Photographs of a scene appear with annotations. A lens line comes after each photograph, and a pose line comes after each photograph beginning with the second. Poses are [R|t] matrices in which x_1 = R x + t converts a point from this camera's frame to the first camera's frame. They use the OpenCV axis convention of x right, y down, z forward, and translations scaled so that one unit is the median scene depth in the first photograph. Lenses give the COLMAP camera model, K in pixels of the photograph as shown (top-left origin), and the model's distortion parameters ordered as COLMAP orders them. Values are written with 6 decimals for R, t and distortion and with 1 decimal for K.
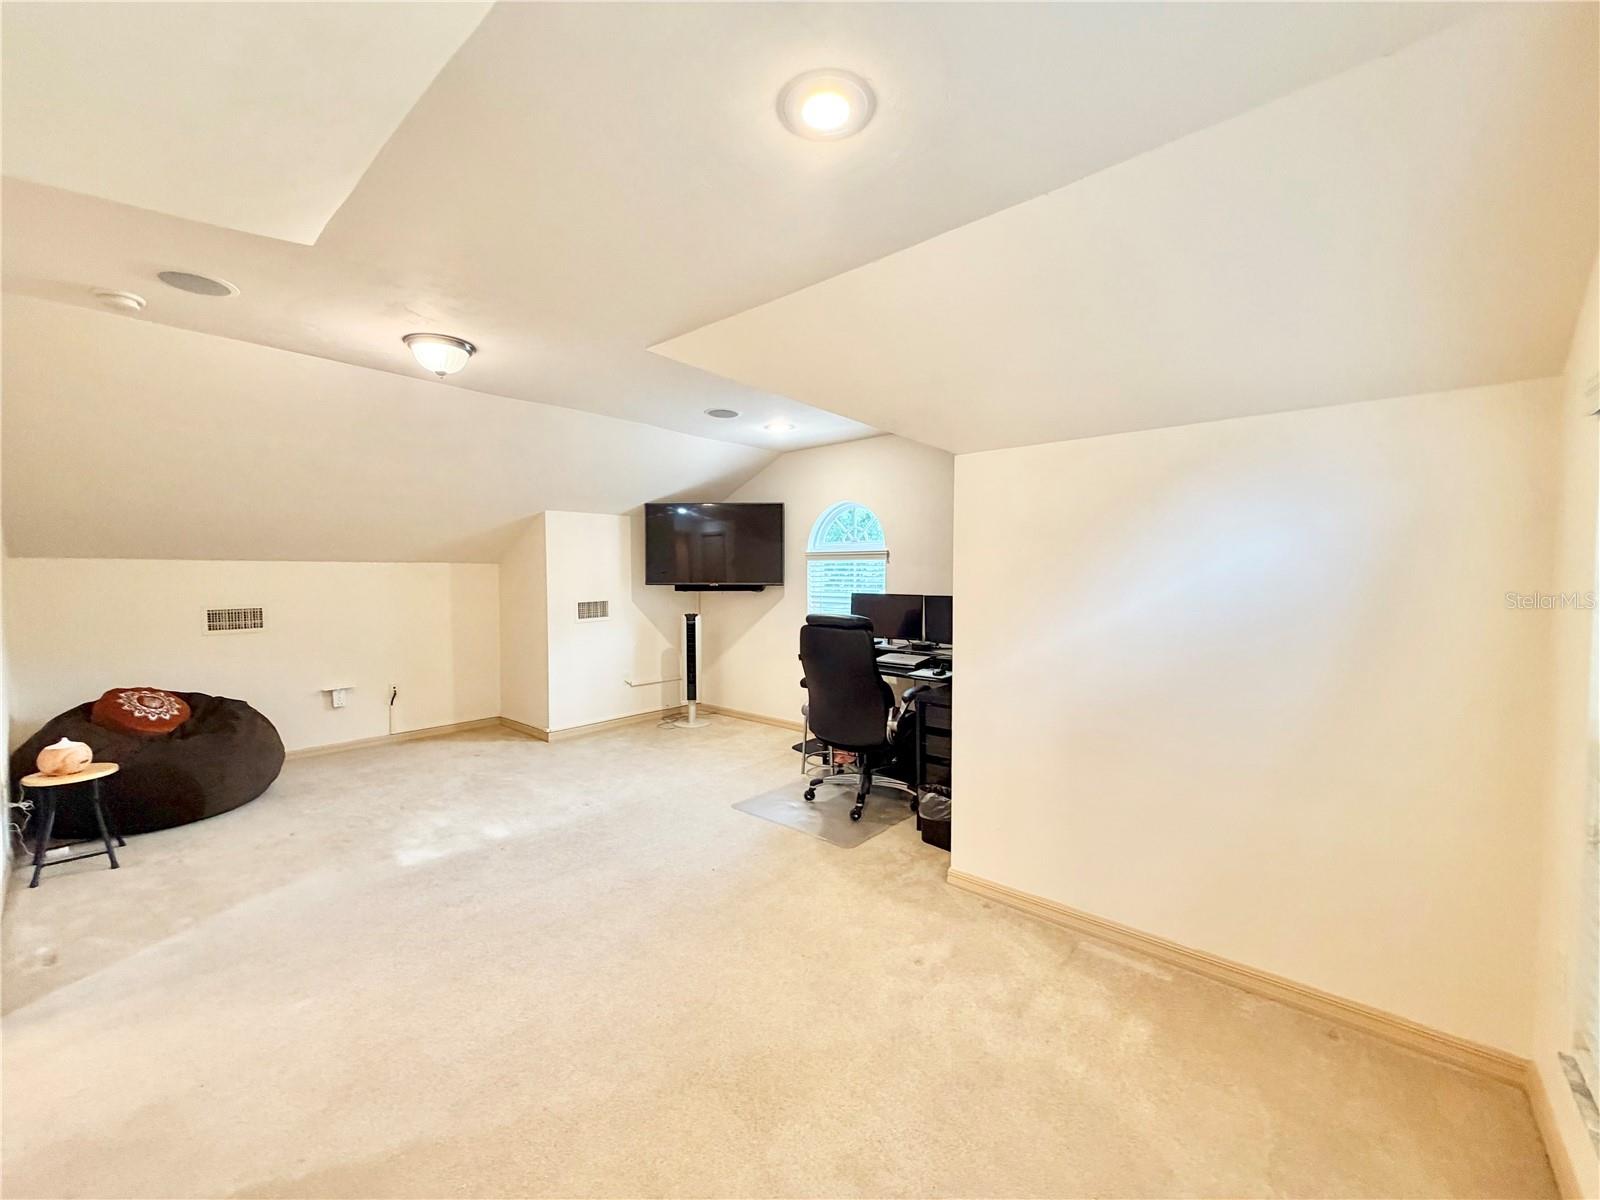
lens RADIAL K [[637.2, 0, 794.6], [0, 637.2, 598.0], [0, 0, 1]] dist [-0.000939, 0.000120]
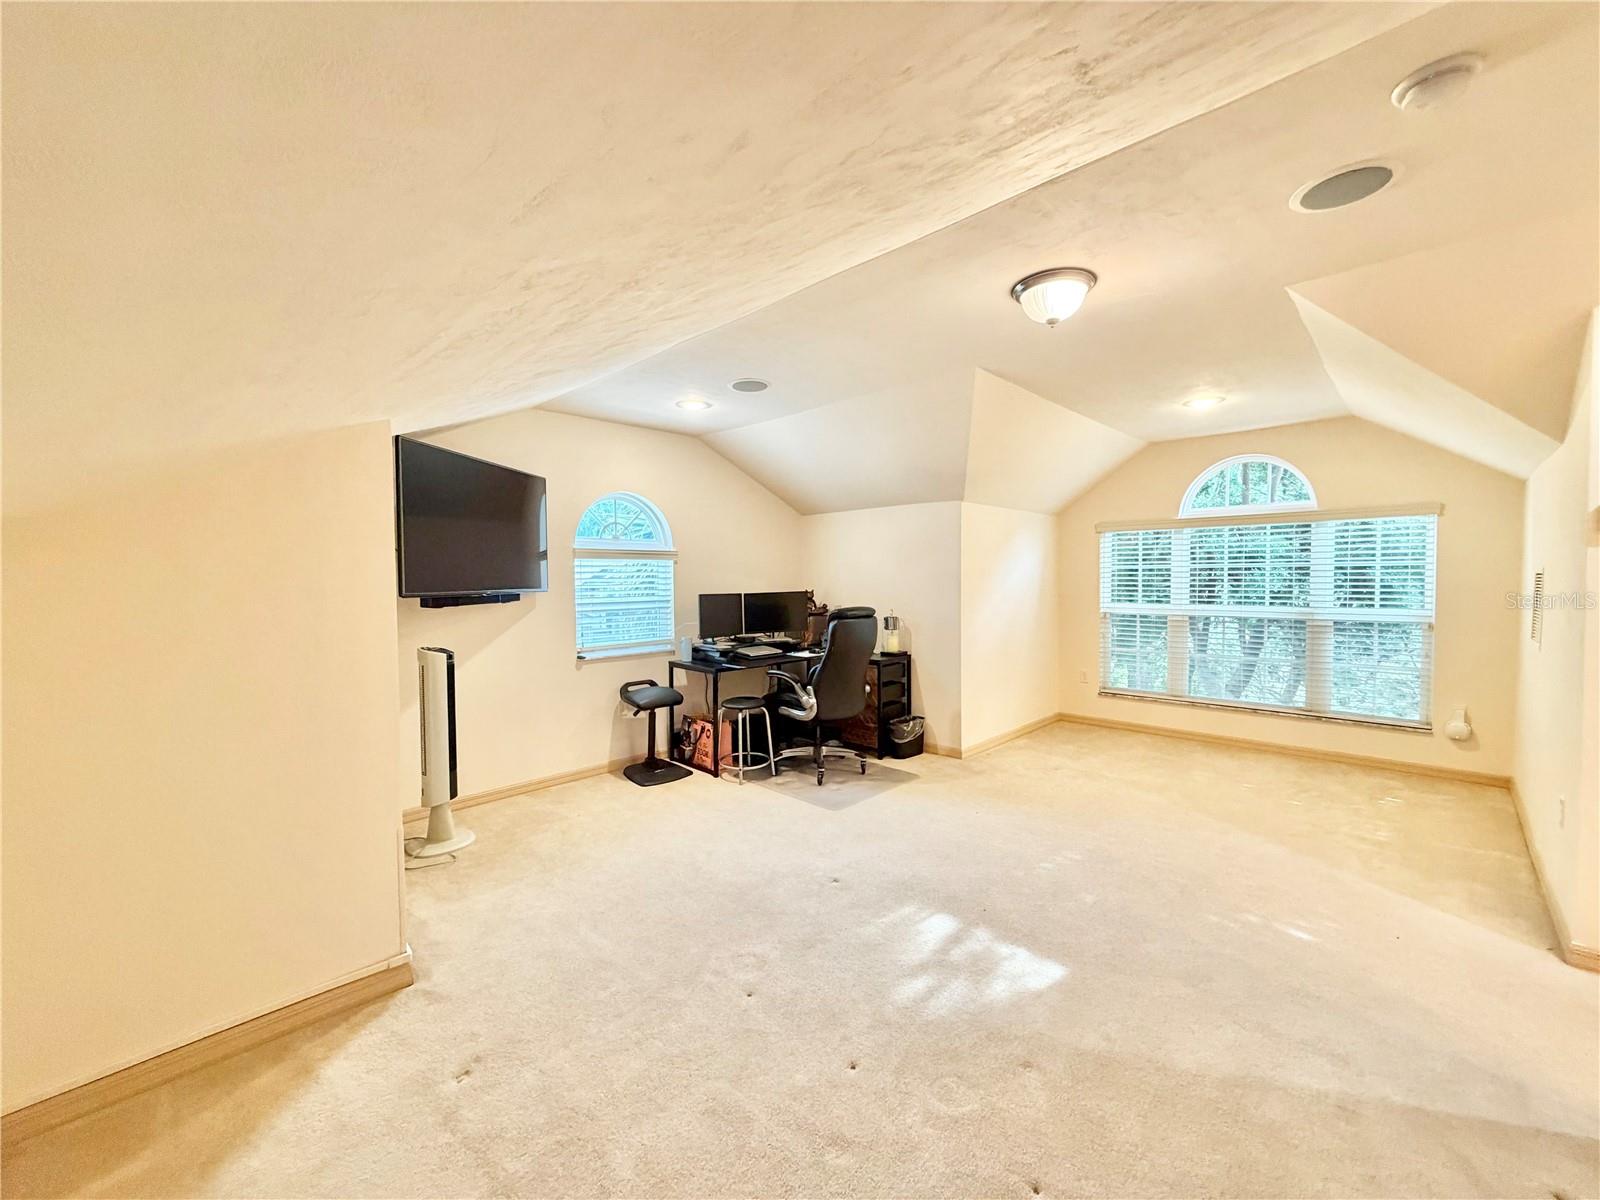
lens RADIAL K [[637.2, 0, 793.7], [0, 637.2, 597.1], [0, 0, 1]] dist [-0.000939, 0.000120]
pose [[0.058401, -0.032106, 0.997777, -0.754945], [0.048091, 0.998413, 0.029312, -0.022561], [-0.997134, 0.046272, 0.059852, 0.699224]]
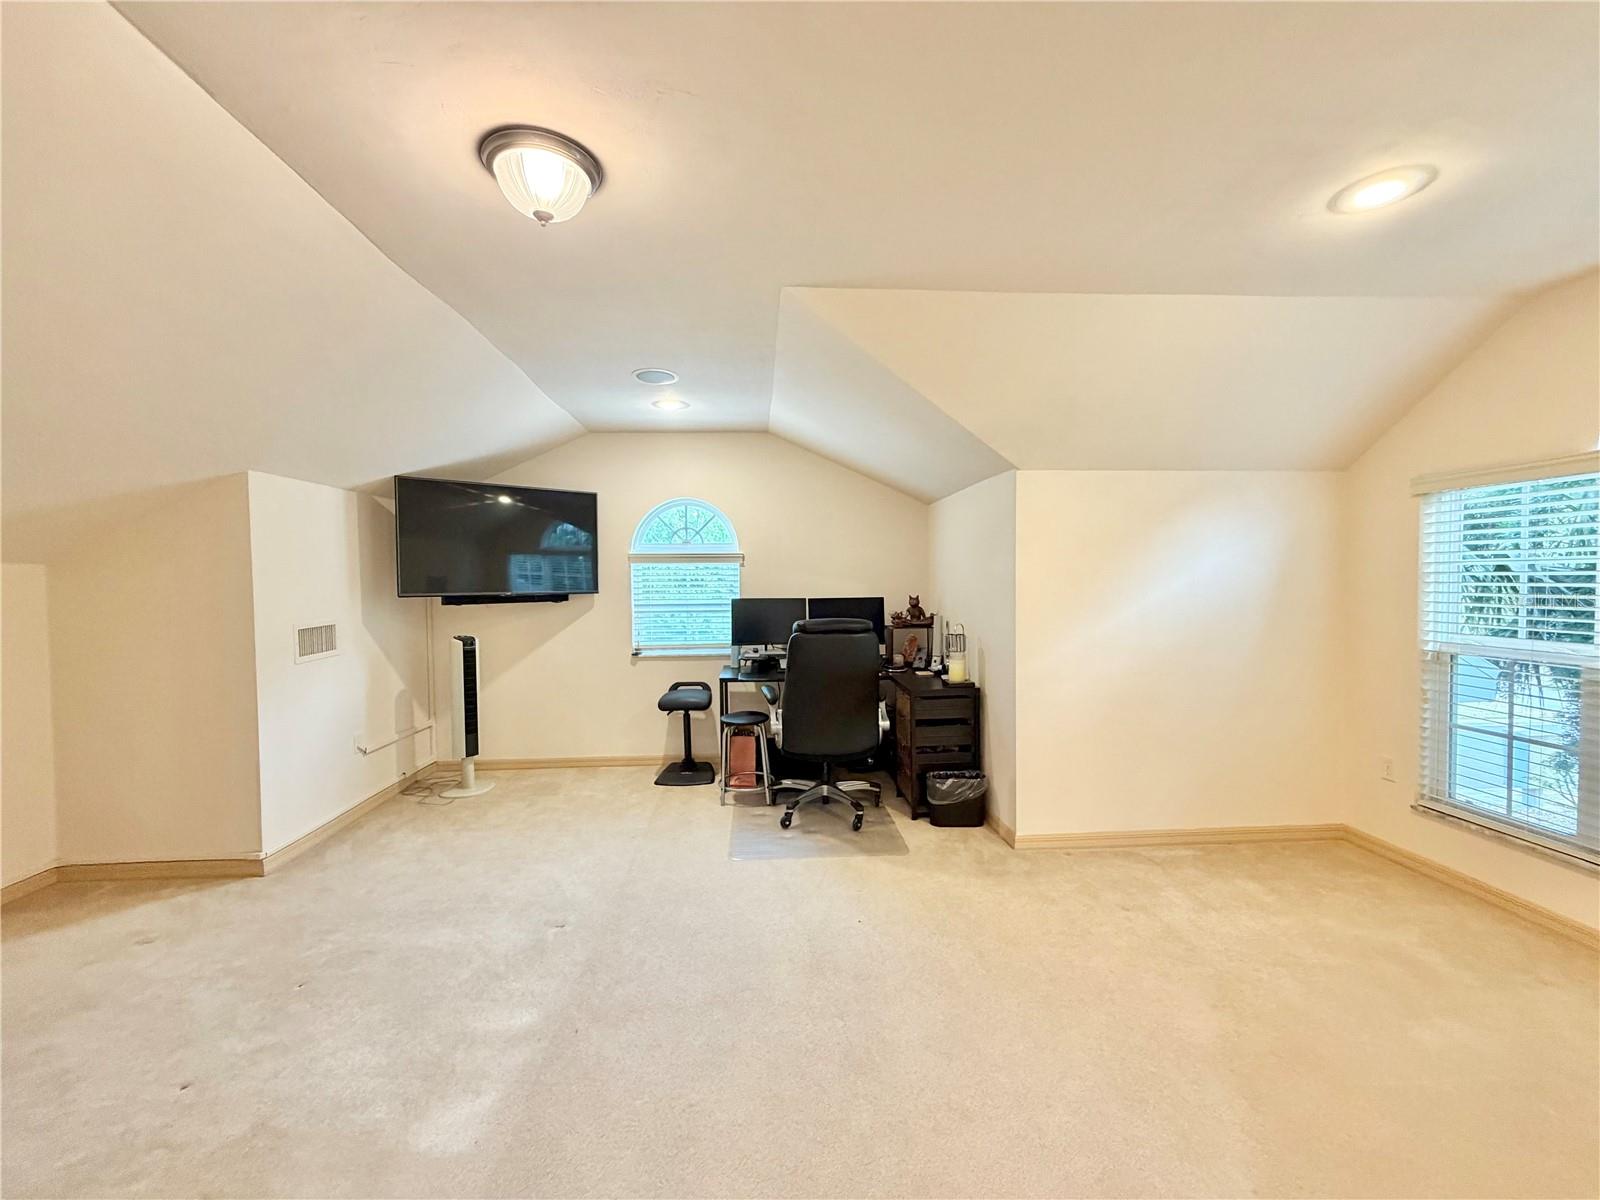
lens RADIAL K [[637.2, 0, 791.4], [0, 637.2, 599.6], [0, 0, 1]] dist [-0.000939, 0.000120]
pose [[0.708287, -0.027944, 0.705371, -0.436027], [0.035556, 0.999360, 0.003887, -0.006384], [-0.705028, 0.022327, 0.708828, 0.250929]]
